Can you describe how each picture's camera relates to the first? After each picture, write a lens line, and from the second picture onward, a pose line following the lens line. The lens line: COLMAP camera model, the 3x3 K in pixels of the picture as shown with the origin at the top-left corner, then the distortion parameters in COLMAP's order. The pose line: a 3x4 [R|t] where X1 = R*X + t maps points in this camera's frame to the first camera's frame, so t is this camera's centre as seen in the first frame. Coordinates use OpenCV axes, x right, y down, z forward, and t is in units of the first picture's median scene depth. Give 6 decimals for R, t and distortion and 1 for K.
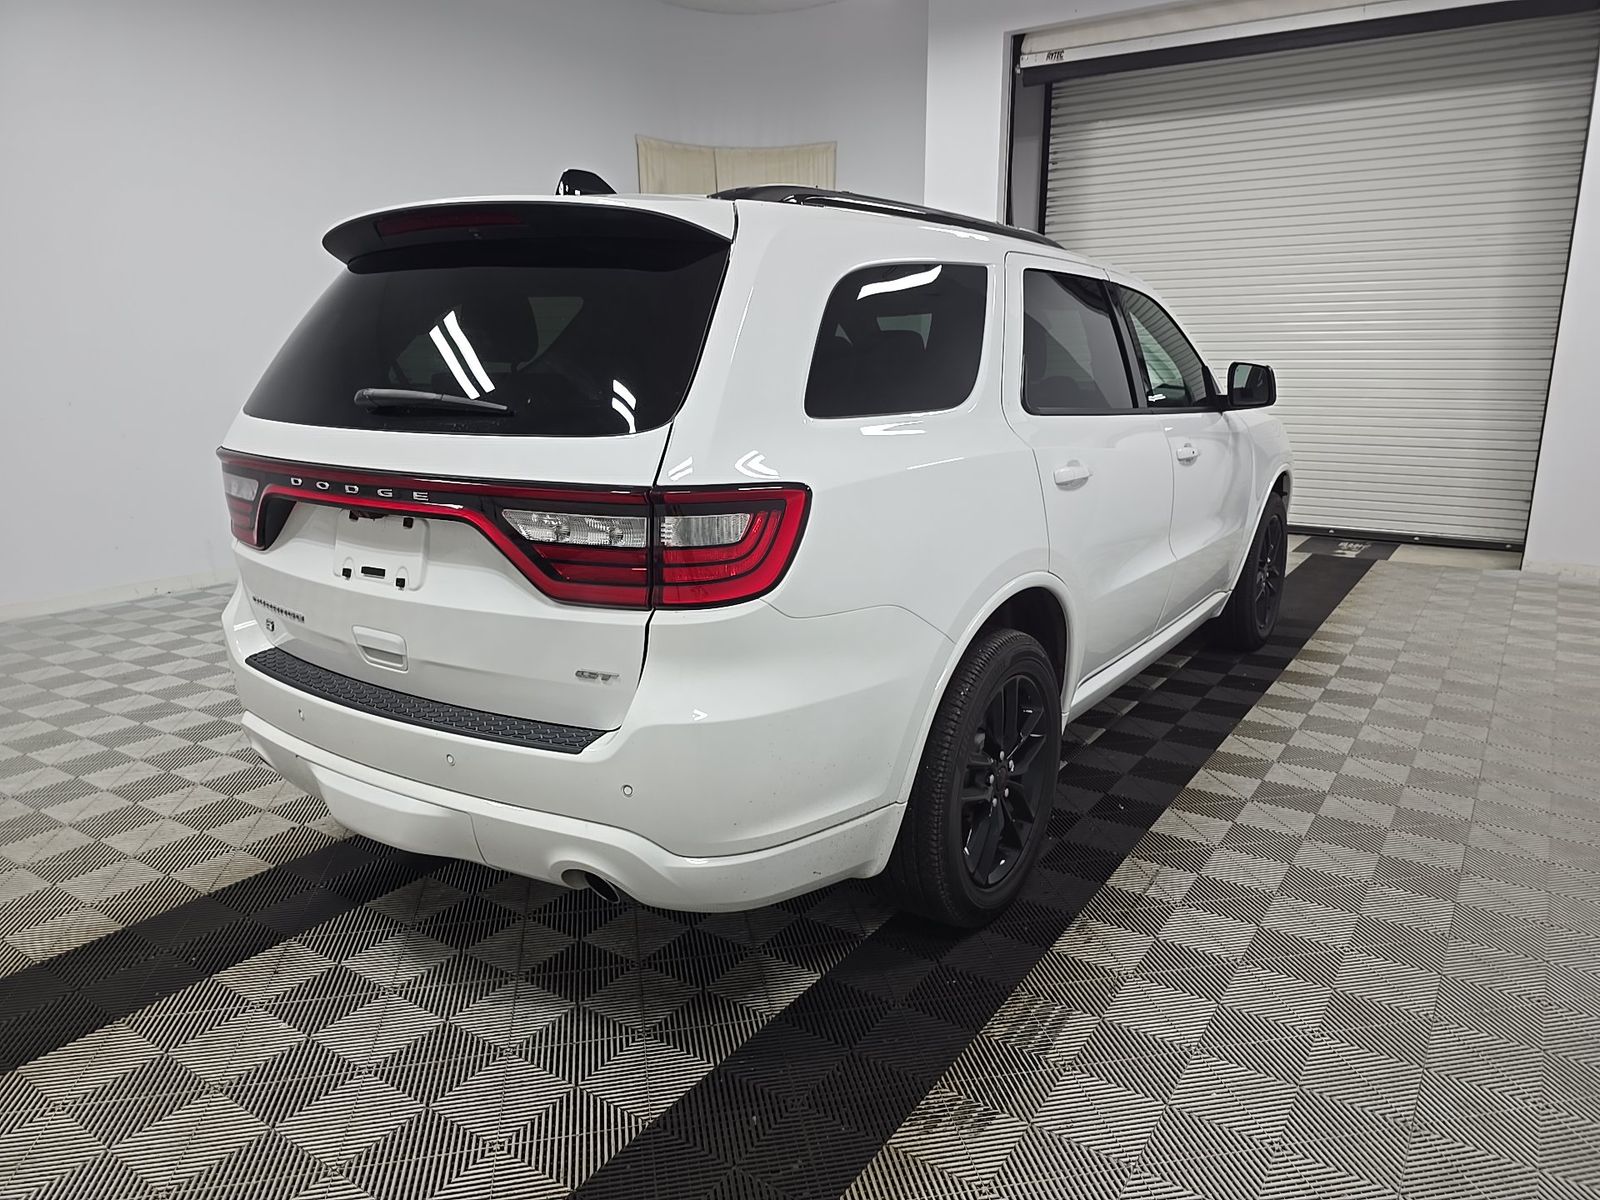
lens RADIAL K [[1152.6, 0, 789.9], [0, 1152.6, 602.9], [0, 0, 1]] dist [0.053913, -0.005804]
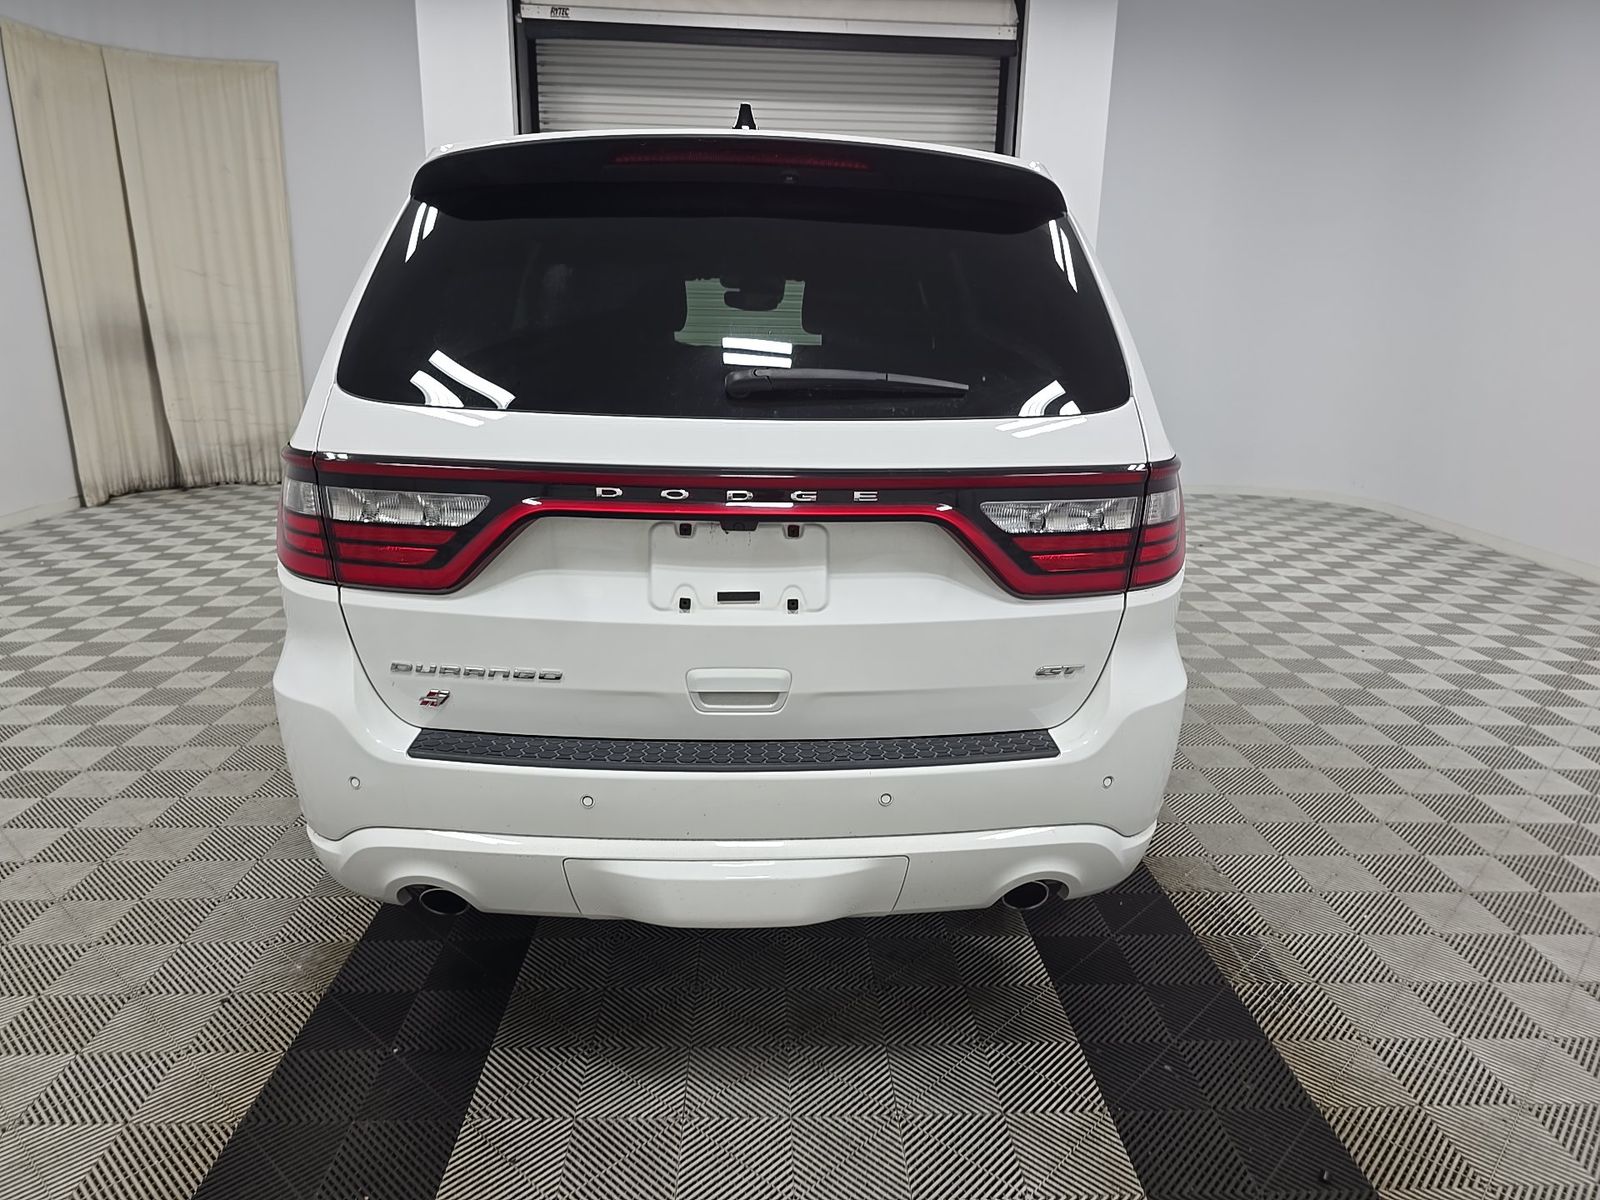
lens RADIAL K [[1152.6, 0, 789.9], [0, 1152.6, 602.9], [0, 0, 1]] dist [0.053913, -0.005804]
pose [[0.805203, -0.132814, 0.577934, -0.804924], [0.116131, 0.991042, 0.065951, -0.072389], [-0.581516, 0.014012, 0.813414, 0.335332]]
